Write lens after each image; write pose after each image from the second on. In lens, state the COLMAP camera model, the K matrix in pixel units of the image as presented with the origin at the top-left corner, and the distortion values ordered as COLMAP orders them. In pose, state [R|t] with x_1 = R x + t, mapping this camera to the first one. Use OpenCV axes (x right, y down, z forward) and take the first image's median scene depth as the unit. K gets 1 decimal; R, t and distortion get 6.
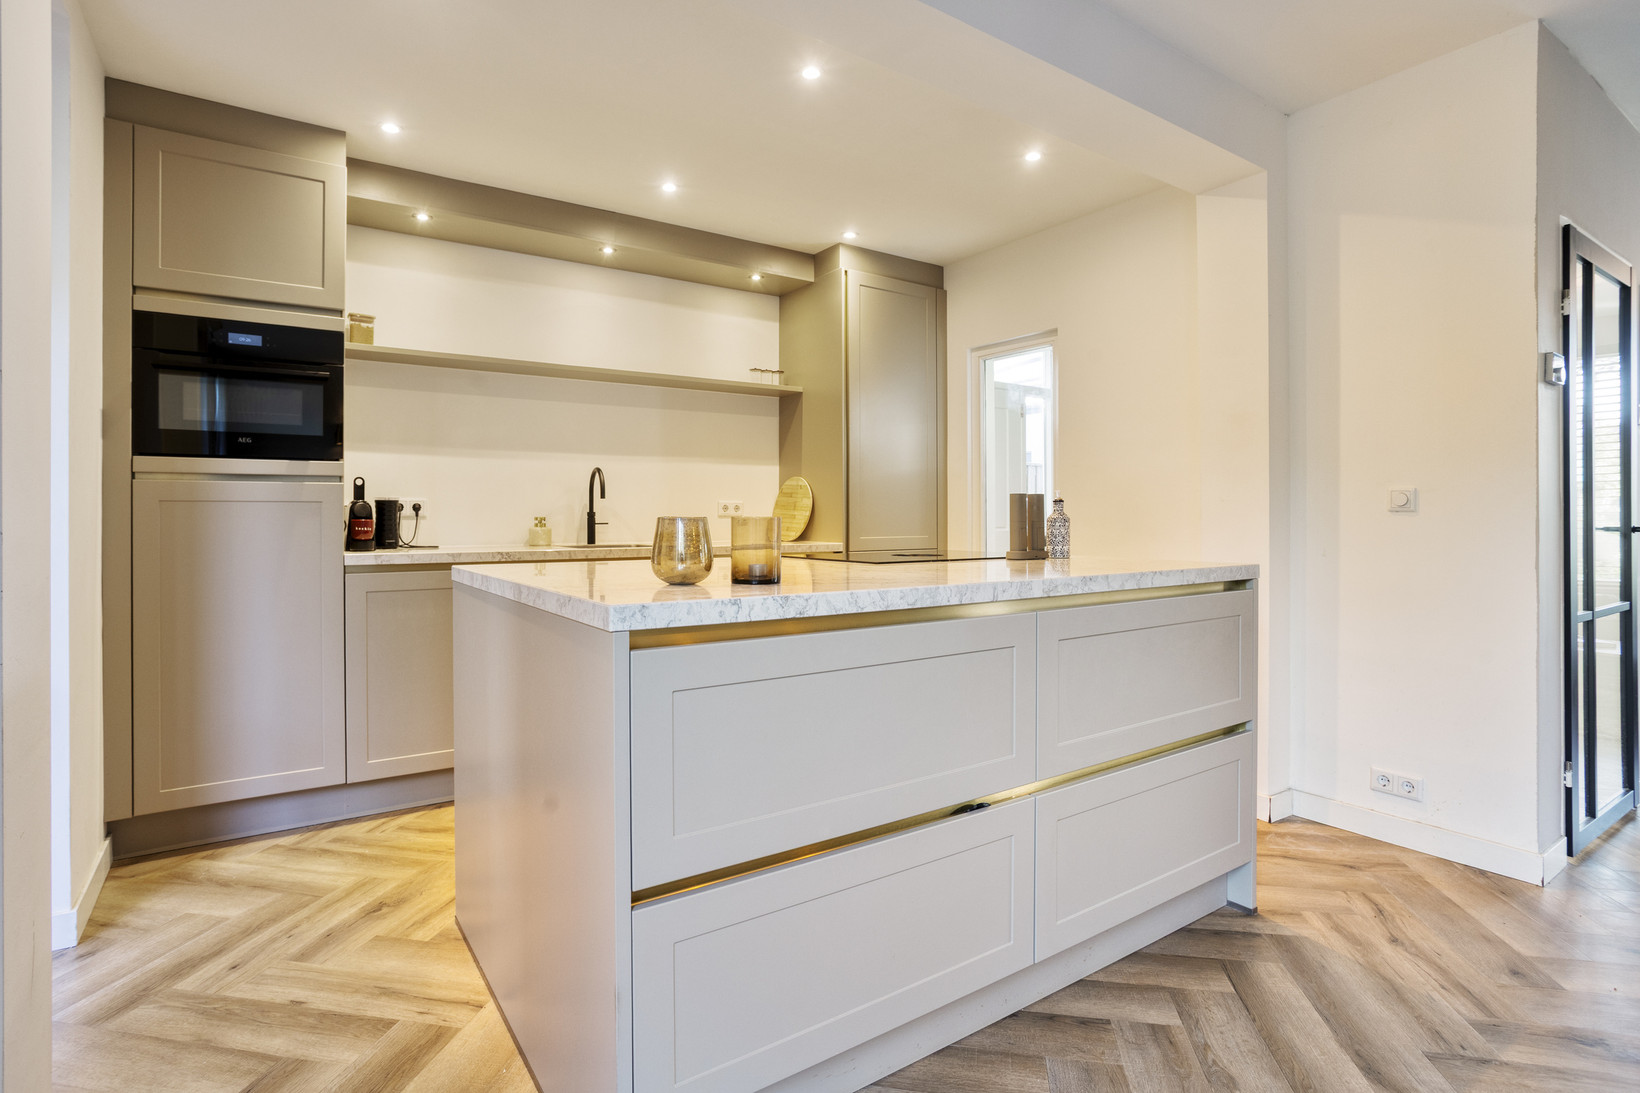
lens RADIAL K [[831.7, 0, 797.0], [0, 831.7, 509.6], [0, 0, 1]] dist [-0.045833, 0.025657]
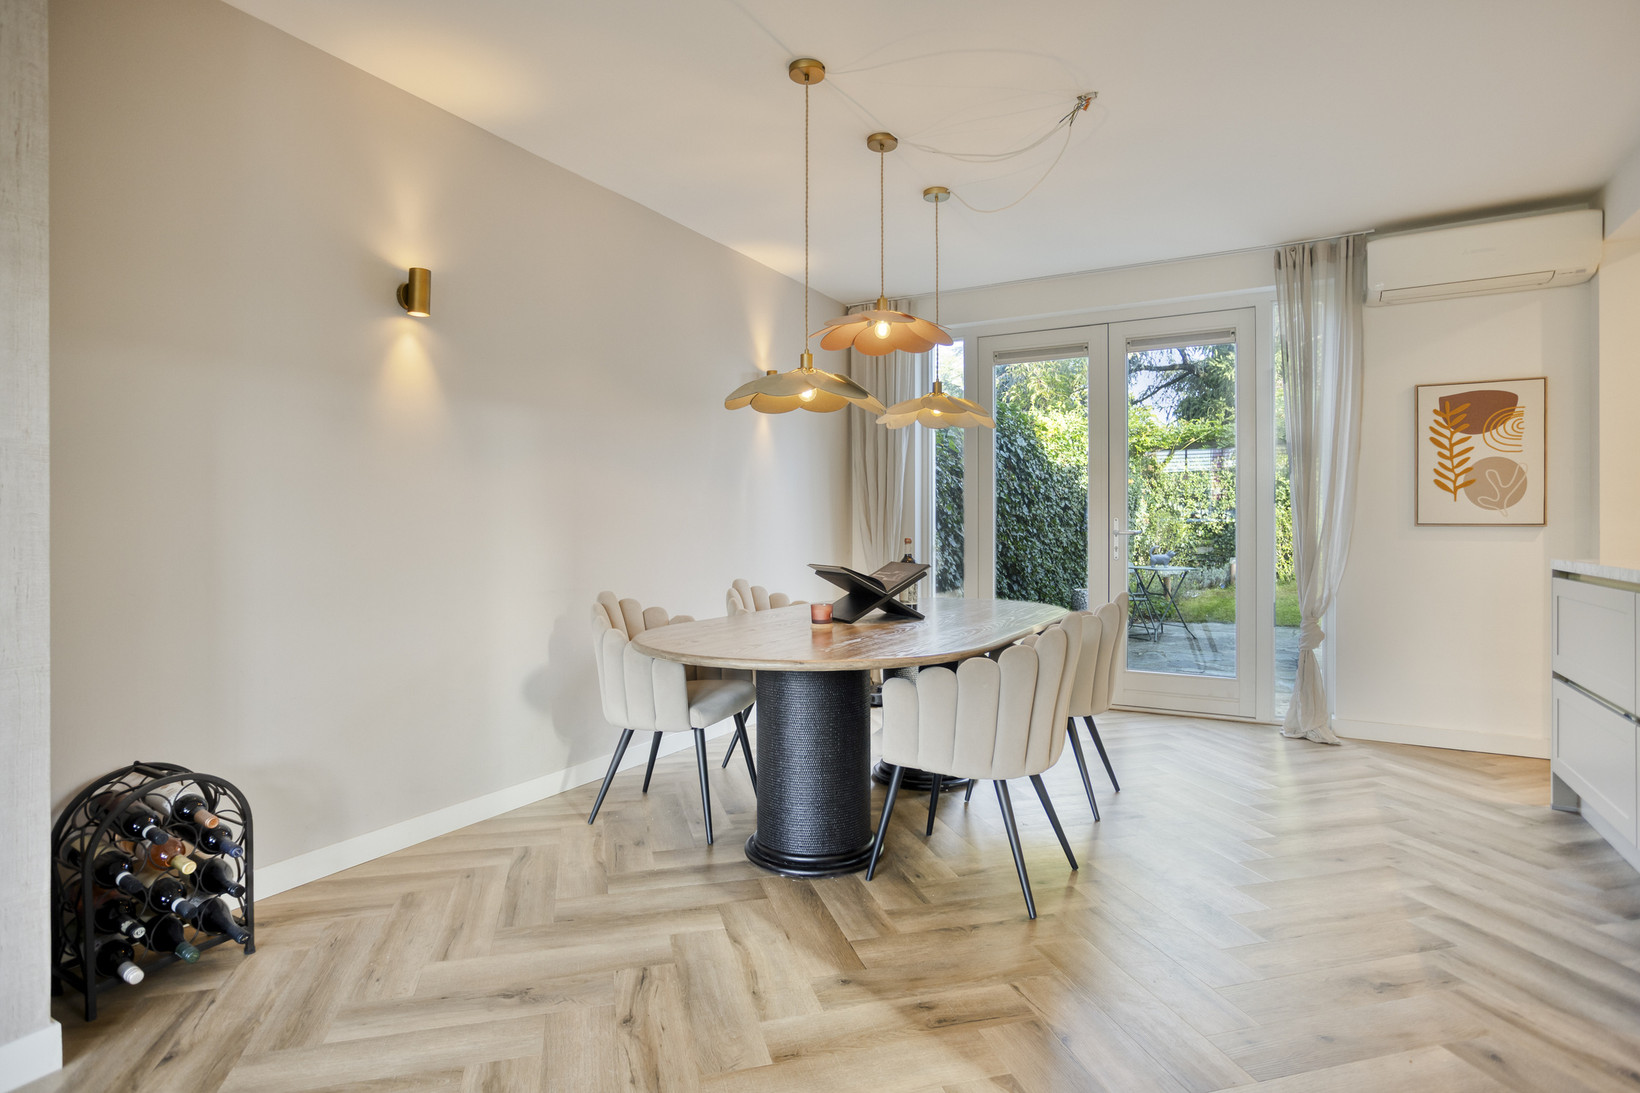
lens RADIAL K [[831.7, 0, 810.4], [0, 831.7, 523.8], [0, 0, 1]] dist [-0.045833, 0.025657]
pose [[-0.897334, -0.003235, -0.441340, 1.232790], [0.002811, 0.999911, -0.013044, 0.012077], [0.441343, -0.012946, -0.897245, 0.935819]]
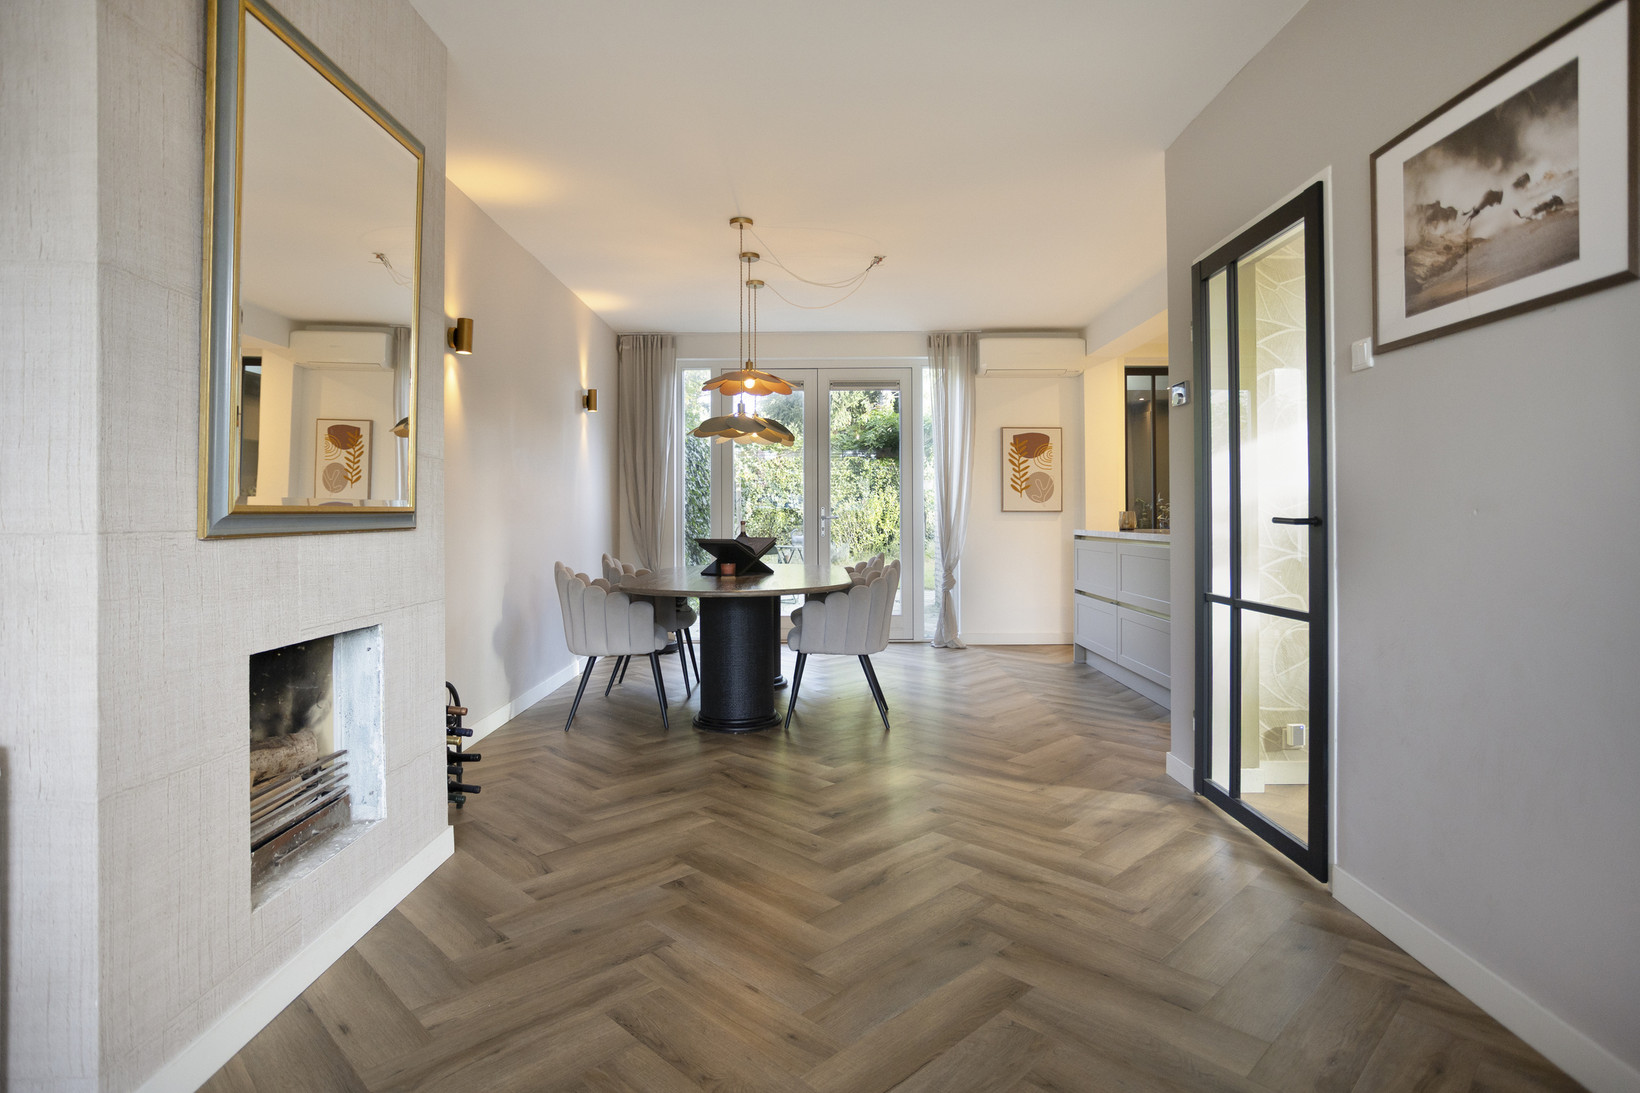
lens RADIAL K [[831.7, 0, 814.0], [0, 831.7, 503.2], [0, 0, 1]] dist [-0.045833, 0.025657]
pose [[-0.562528, -0.010008, -0.826718, 1.917056], [0.012359, 0.999713, -0.020512, 0.017031], [0.826686, -0.021755, -0.562243, 1.021179]]
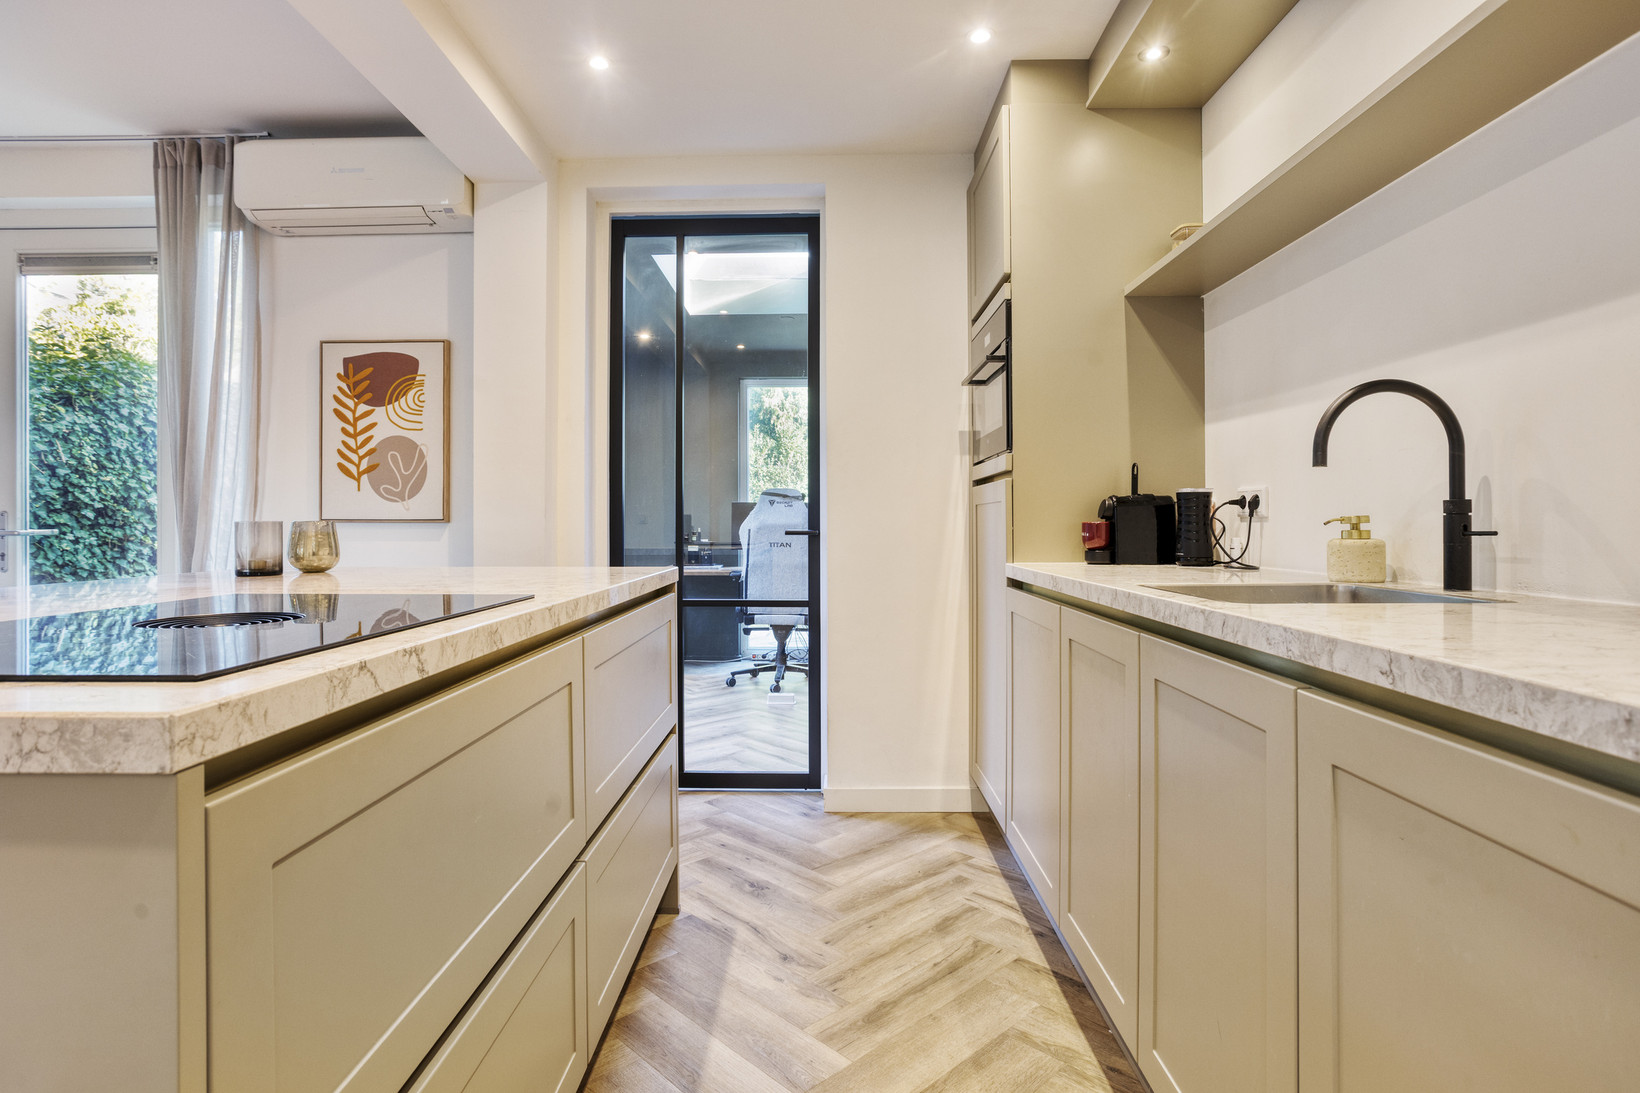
lens RADIAL K [[831.7, 0, 798.1], [0, 831.7, 524.8], [0, 0, 1]] dist [-0.045833, 0.025657]
pose [[-0.565238, 0.004343, -0.824917, 0.262507], [0.011788, 0.999927, -0.002812, 0.014936], [0.824844, -0.011313, -0.565247, 1.273547]]
